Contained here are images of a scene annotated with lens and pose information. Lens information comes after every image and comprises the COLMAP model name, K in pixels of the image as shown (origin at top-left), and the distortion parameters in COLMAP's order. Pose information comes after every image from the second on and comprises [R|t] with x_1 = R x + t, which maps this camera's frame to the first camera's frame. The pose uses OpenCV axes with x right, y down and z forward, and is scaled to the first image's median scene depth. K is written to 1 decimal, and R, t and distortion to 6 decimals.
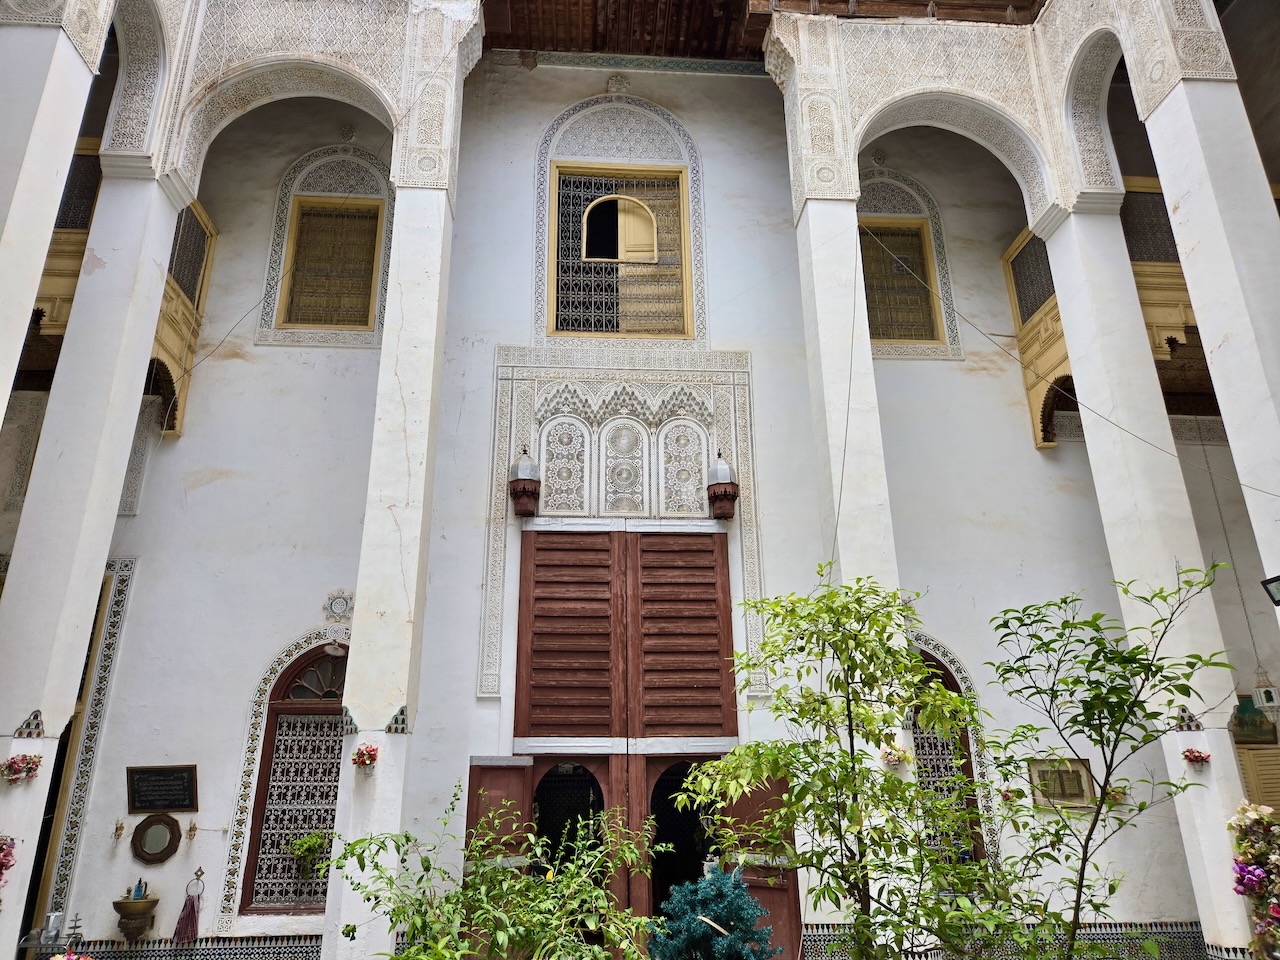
lens RADIAL K [[855.0, 0, 632.1], [0, 855.0, 479.1], [0, 0, 1]] dist [0.079258, -0.061164]
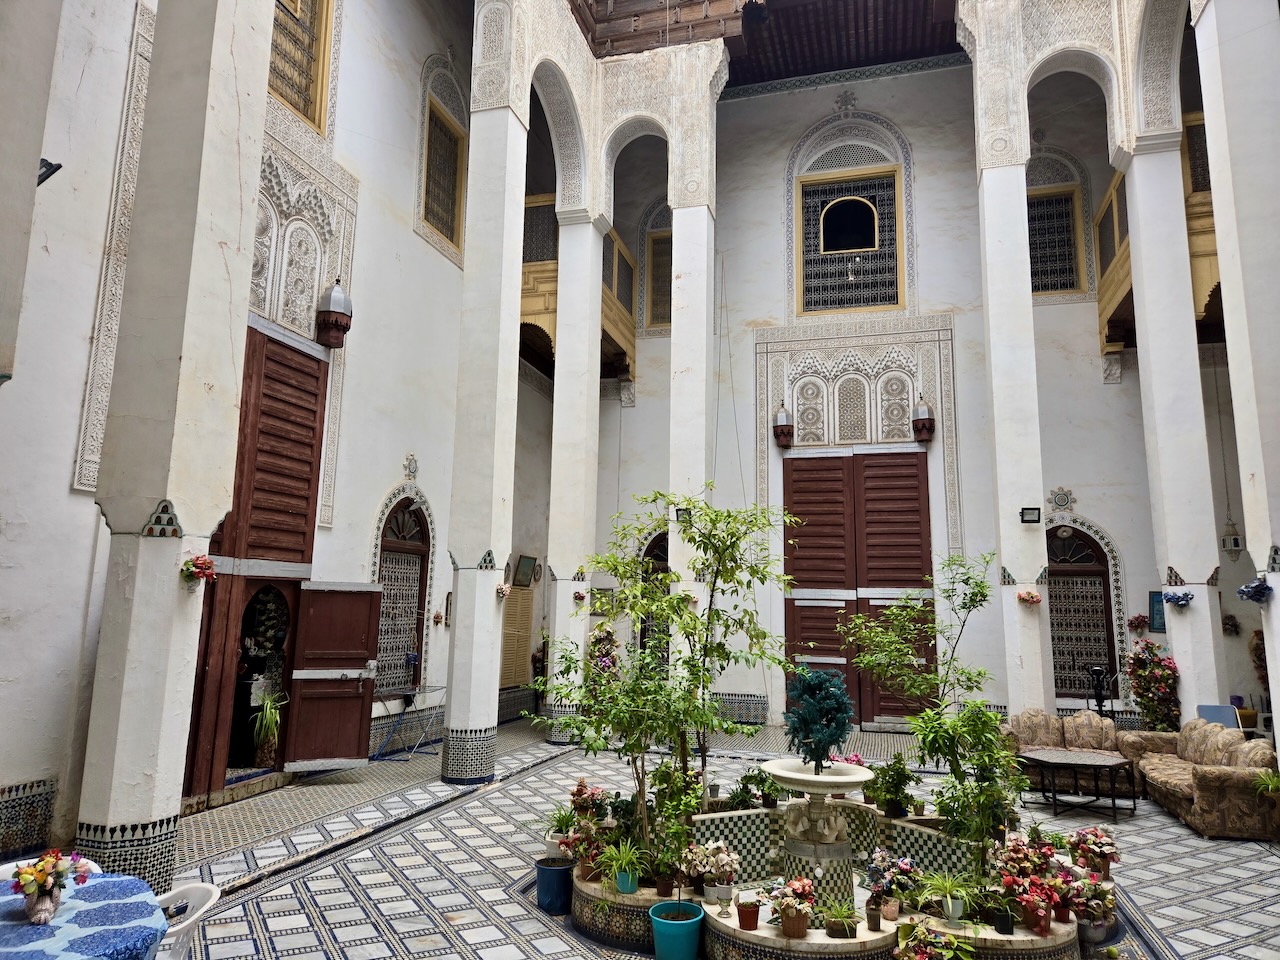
lens RADIAL K [[855.0, 0, 645.1], [0, 855.0, 471.5], [0, 0, 1]] dist [0.079258, -0.061164]
pose [[0.336119, 0.168986, 0.926536, -0.681230], [-0.342187, 0.938454, -0.047025, 0.105372], [-0.877458, -0.301243, 0.373257, 0.293039]]
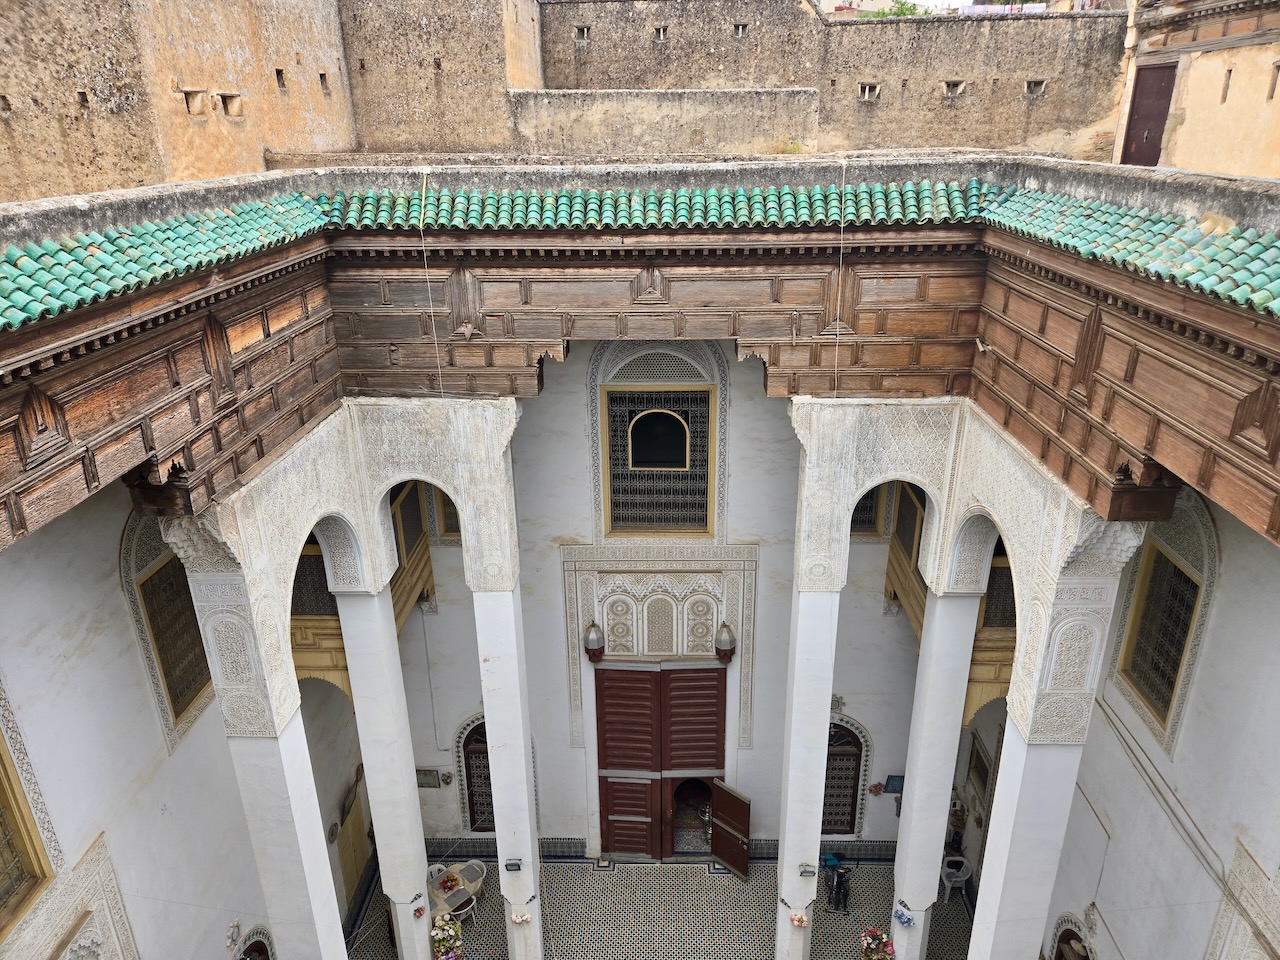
lens RADIAL K [[855.0, 0, 644.3], [0, 855.0, 477.3], [0, 0, 1]] dist [0.079258, -0.061164]
pose [[0.095755, -0.375574, 0.921832, -0.497889], [-0.332289, 0.860903, 0.385267, -1.035660], [-0.938304, -0.343206, -0.042363, 0.765917]]
